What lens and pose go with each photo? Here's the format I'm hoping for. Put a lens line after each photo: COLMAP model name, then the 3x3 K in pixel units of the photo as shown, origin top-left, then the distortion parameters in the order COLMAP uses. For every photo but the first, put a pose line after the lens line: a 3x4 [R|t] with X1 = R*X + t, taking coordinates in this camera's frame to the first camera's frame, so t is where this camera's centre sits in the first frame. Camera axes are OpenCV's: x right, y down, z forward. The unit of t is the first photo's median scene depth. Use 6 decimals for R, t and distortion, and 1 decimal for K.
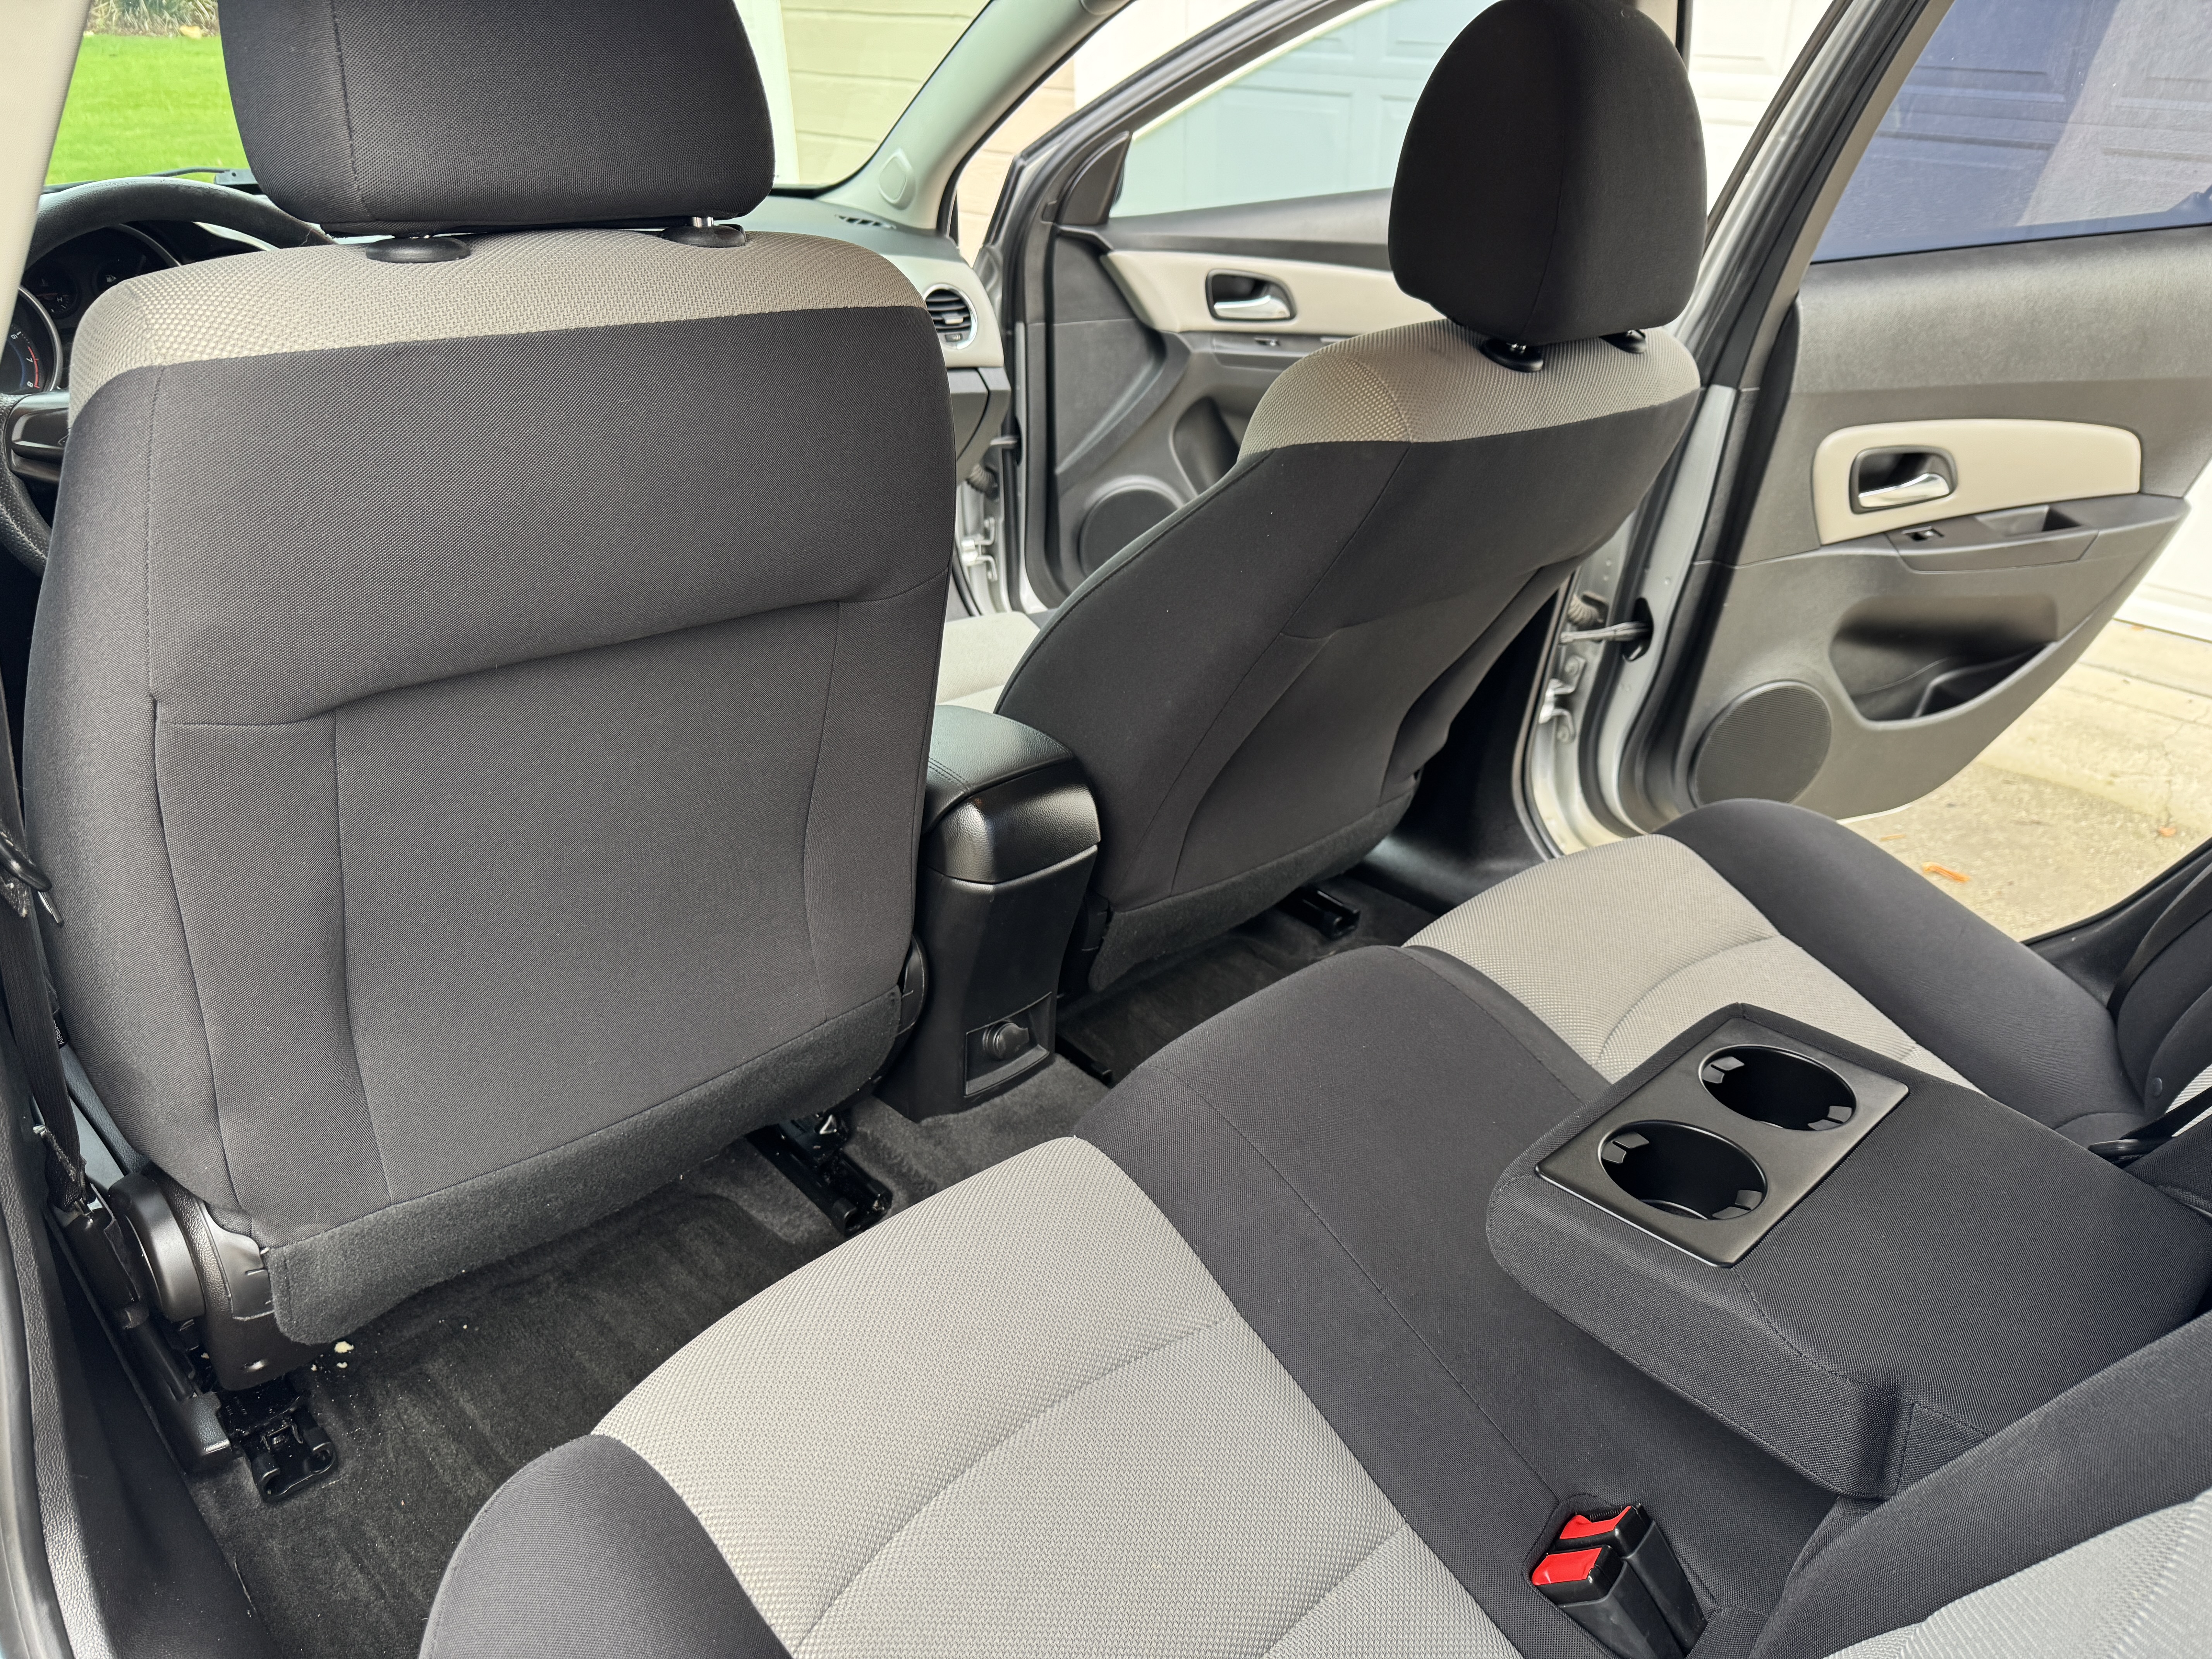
lens RADIAL K [[1547.6, 0, 1118.2], [0, 1547.6, 826.5], [0, 0, 1]] dist [0.028799, -0.036852]
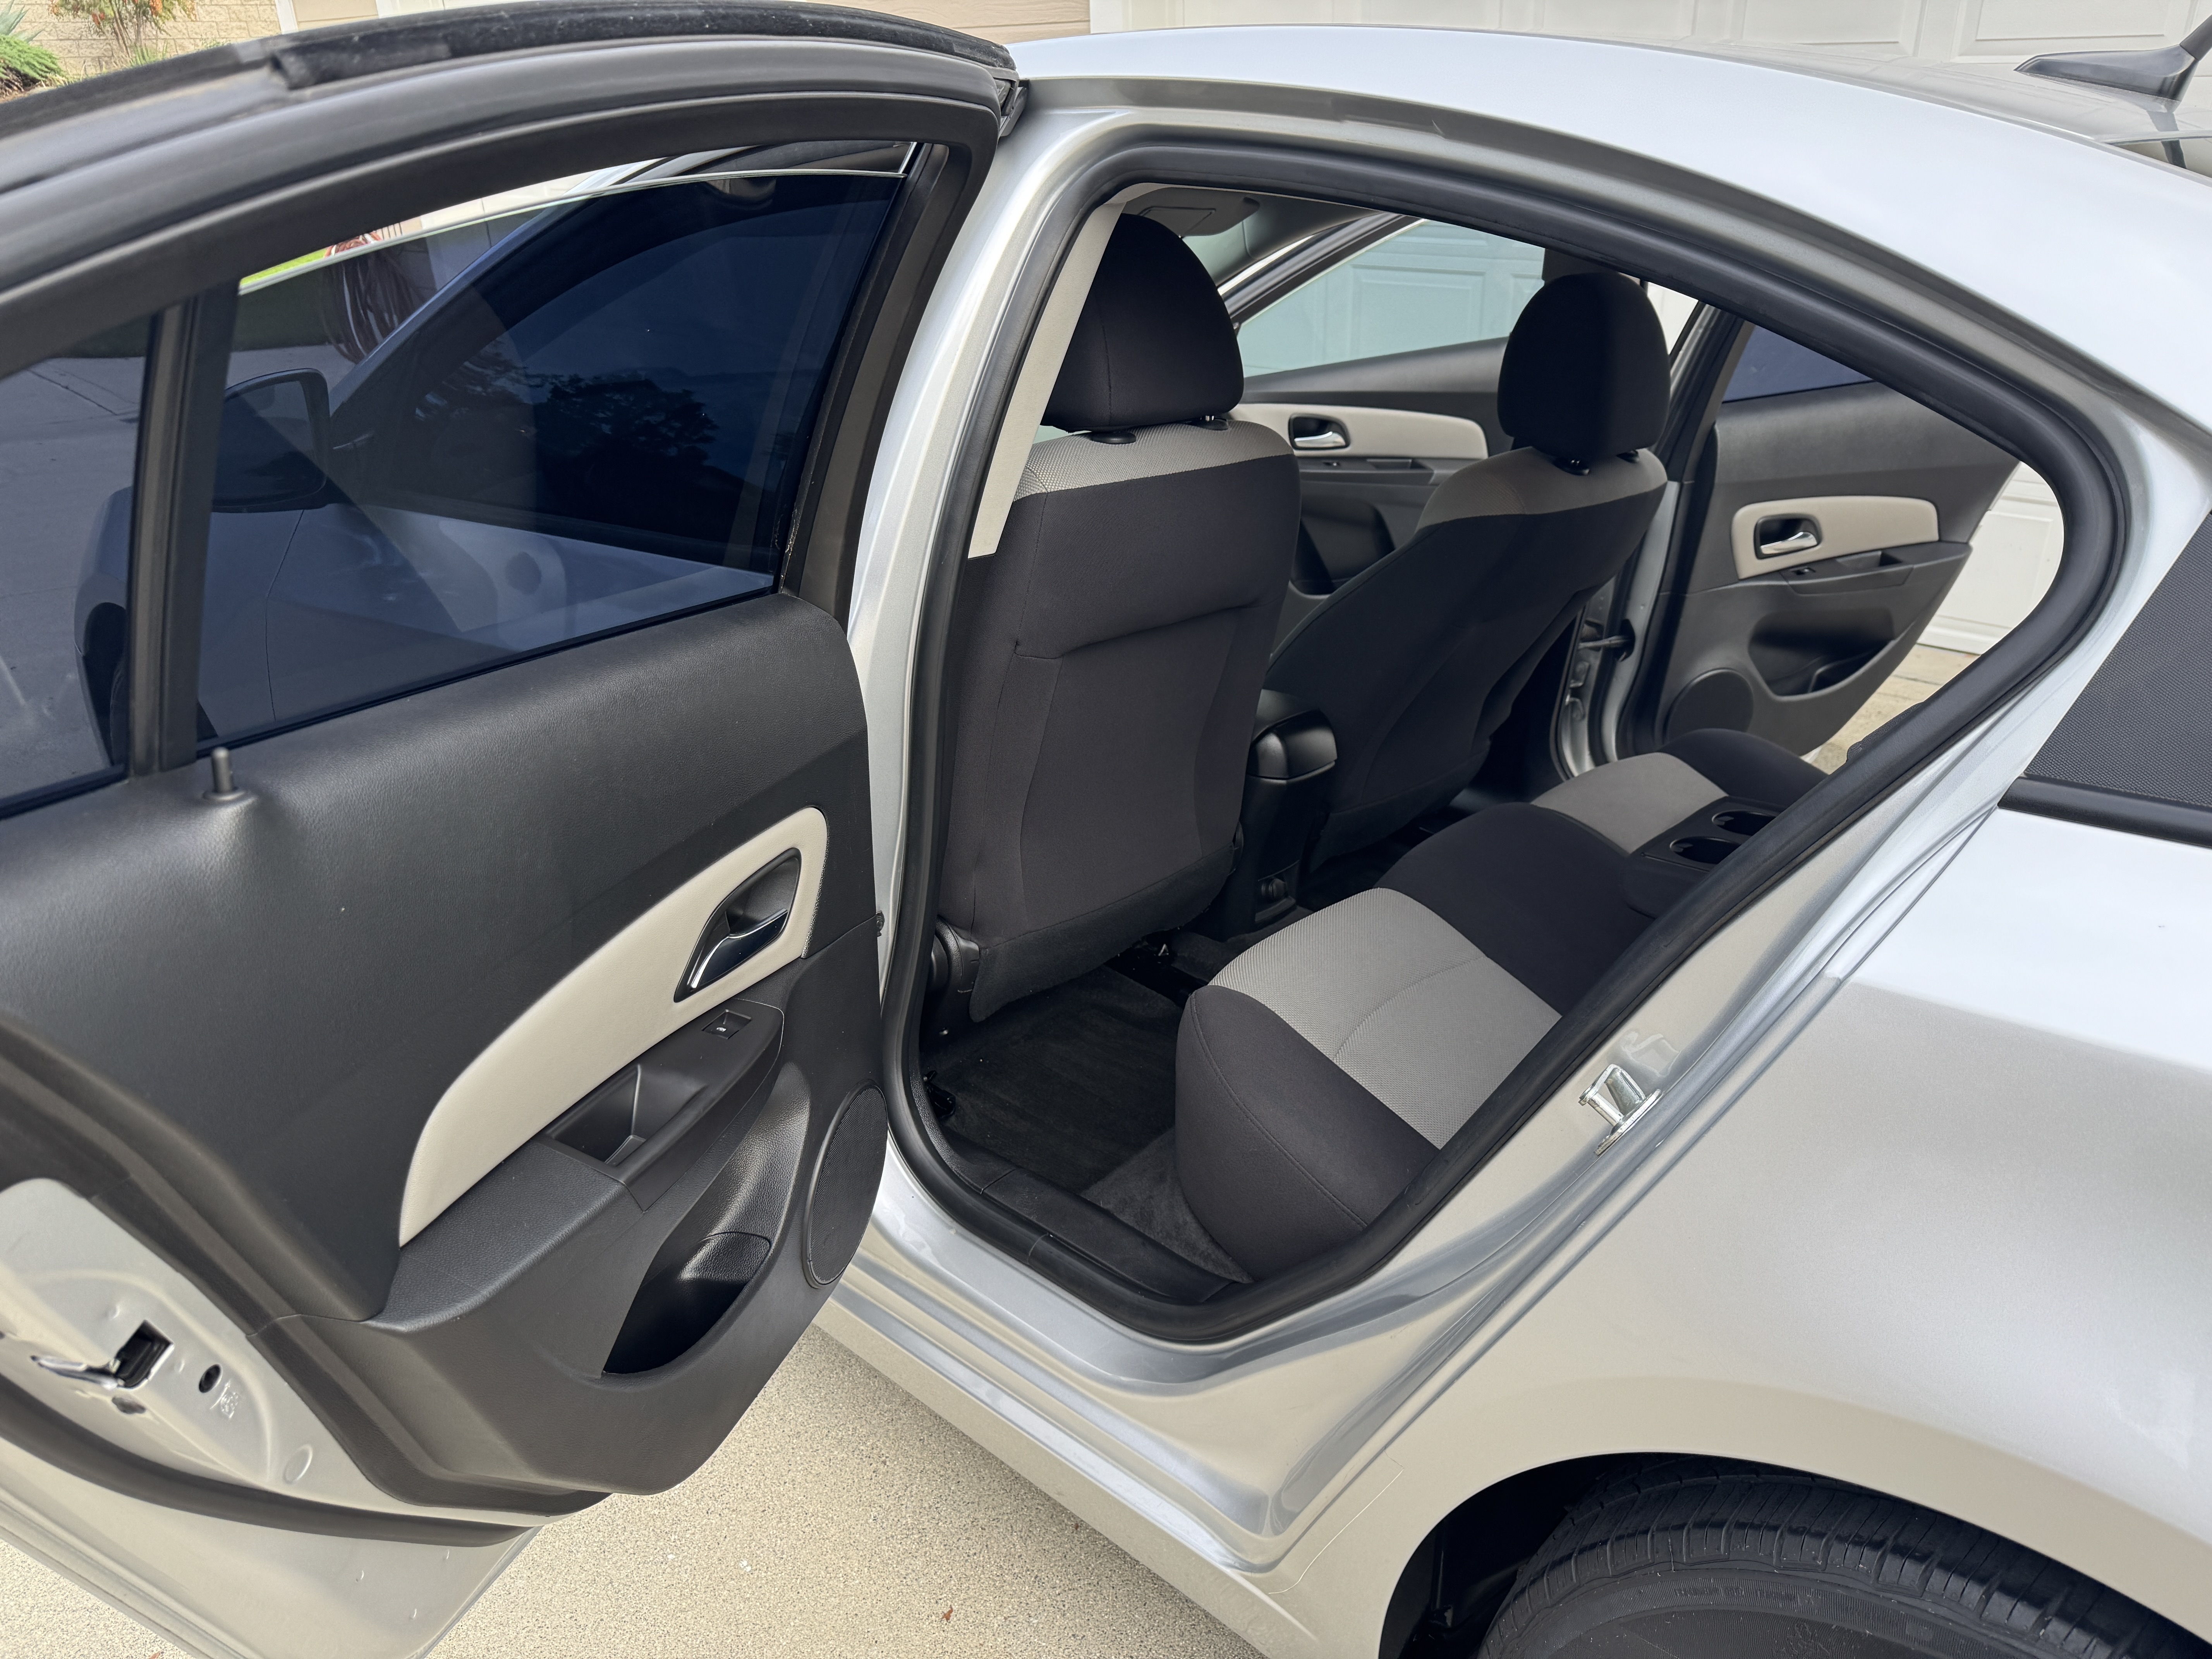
lens RADIAL K [[1547.6, 0, 1099.4], [0, 1547.6, 832.2], [0, 0, 1]] dist [0.028799, -0.036852]
pose [[0.998131, -0.044604, 0.041765, -0.254372], [0.047431, 0.996466, -0.069327, 0.143670], [-0.038525, 0.071179, 0.996719, -0.490705]]
